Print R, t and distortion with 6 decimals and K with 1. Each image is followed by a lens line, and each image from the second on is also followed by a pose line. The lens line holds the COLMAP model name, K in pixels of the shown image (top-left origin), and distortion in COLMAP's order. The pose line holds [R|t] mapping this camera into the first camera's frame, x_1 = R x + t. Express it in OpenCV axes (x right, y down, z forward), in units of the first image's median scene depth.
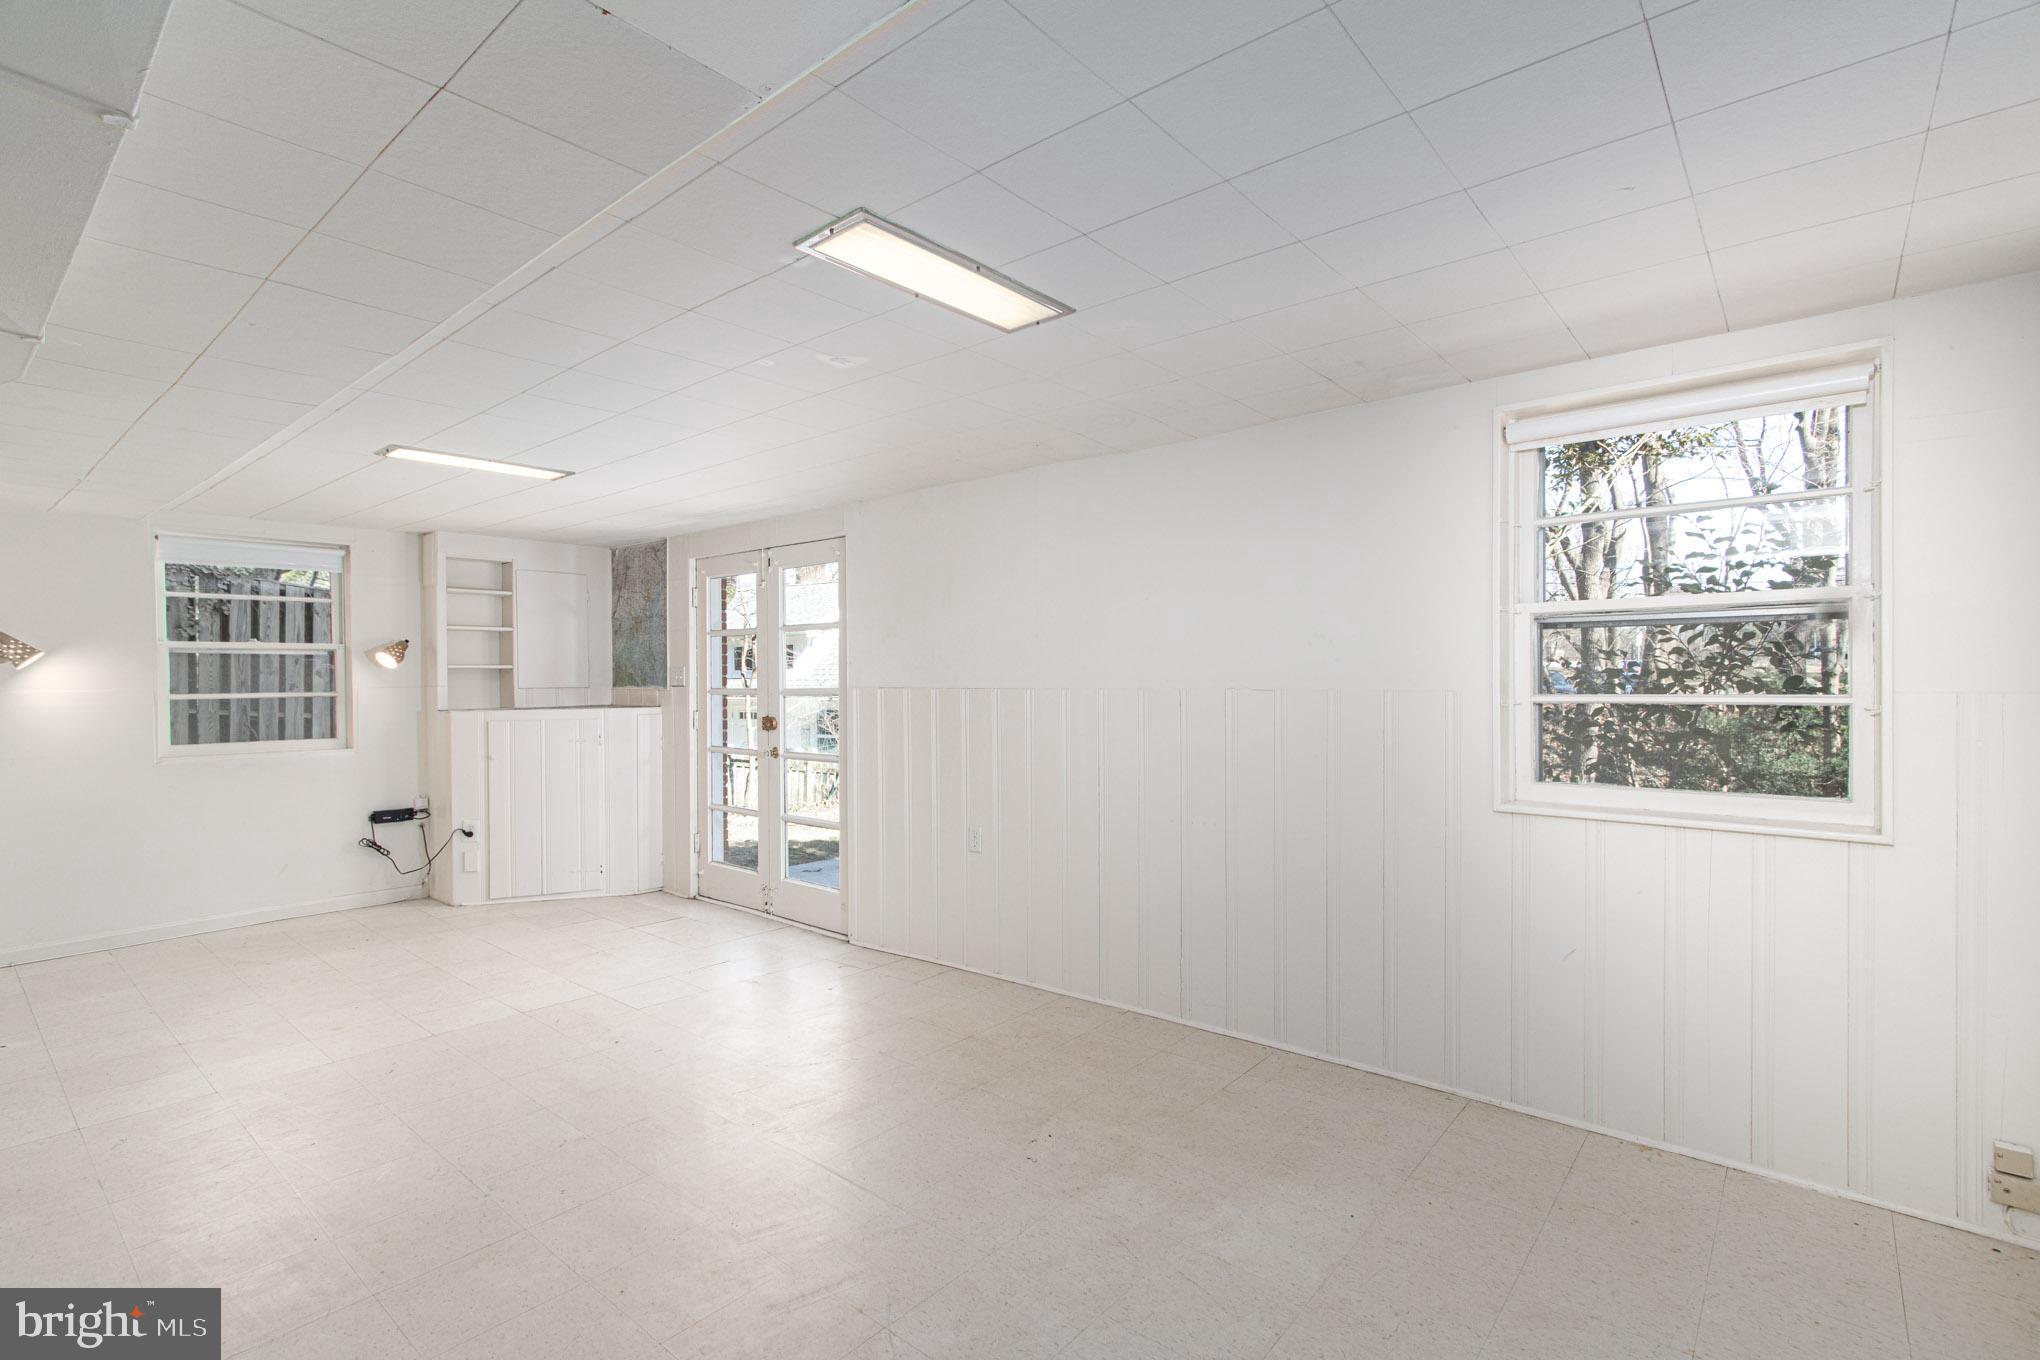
lens RADIAL K [[952.3, 0, 1020.0], [0, 952.3, 680.0], [0, 0, 1]] dist [0.000029, -0.000048]
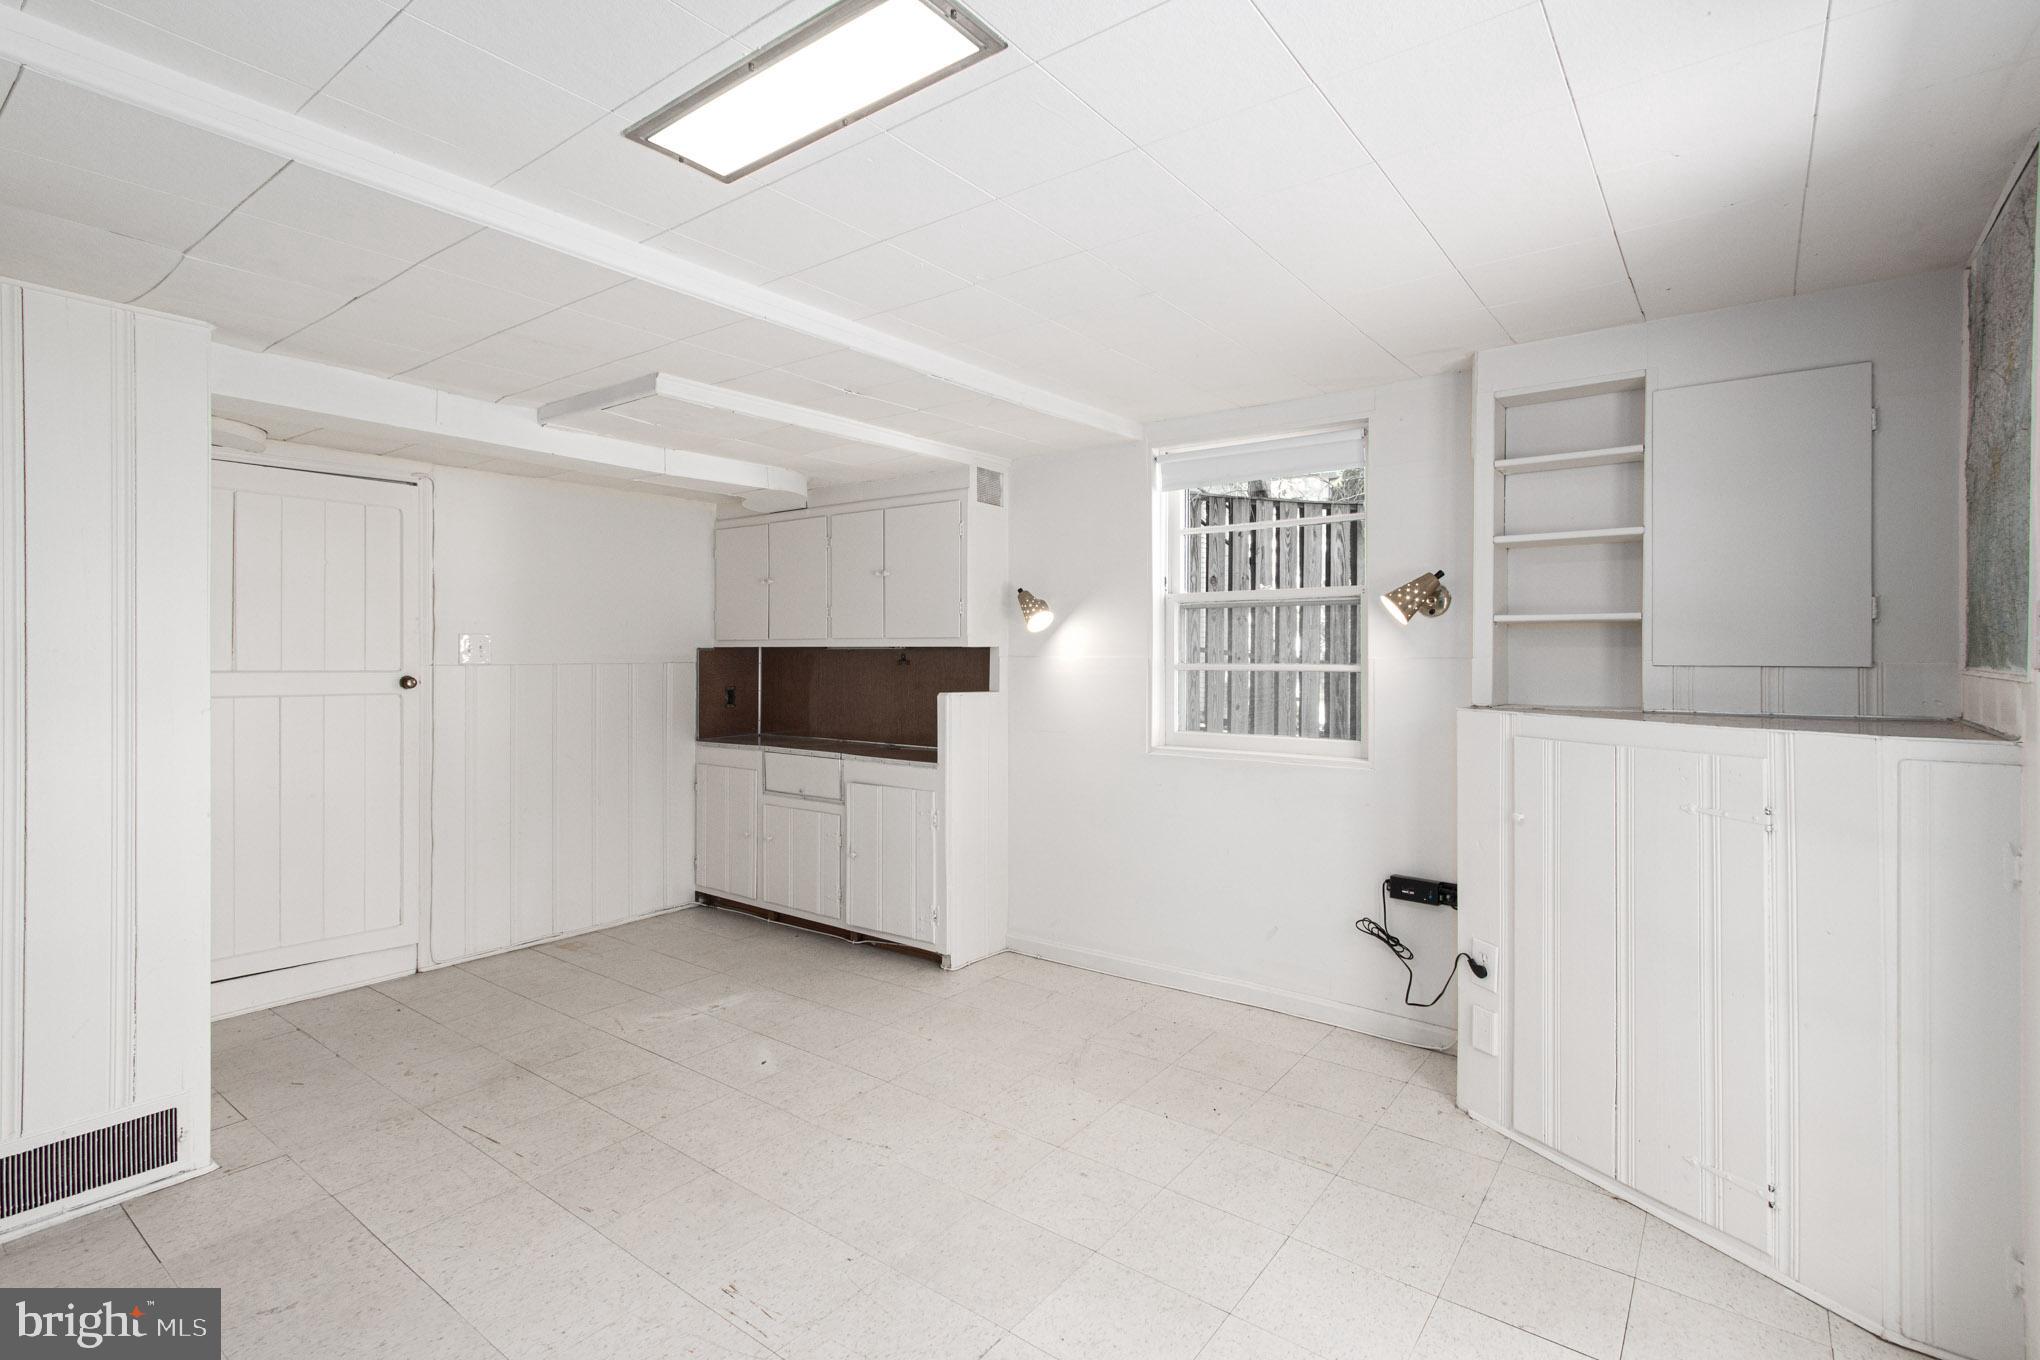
lens RADIAL K [[965.9, 0, 1021.0], [0, 965.9, 651.9], [0, 0, 1]] dist [-0.000941, -0.000198]
pose [[0.054857, 0.003410, -0.998488, -0.113182], [-0.009908, 0.999947, 0.002871, 0.004519], [0.998445, 0.009736, 0.054888, 0.744723]]
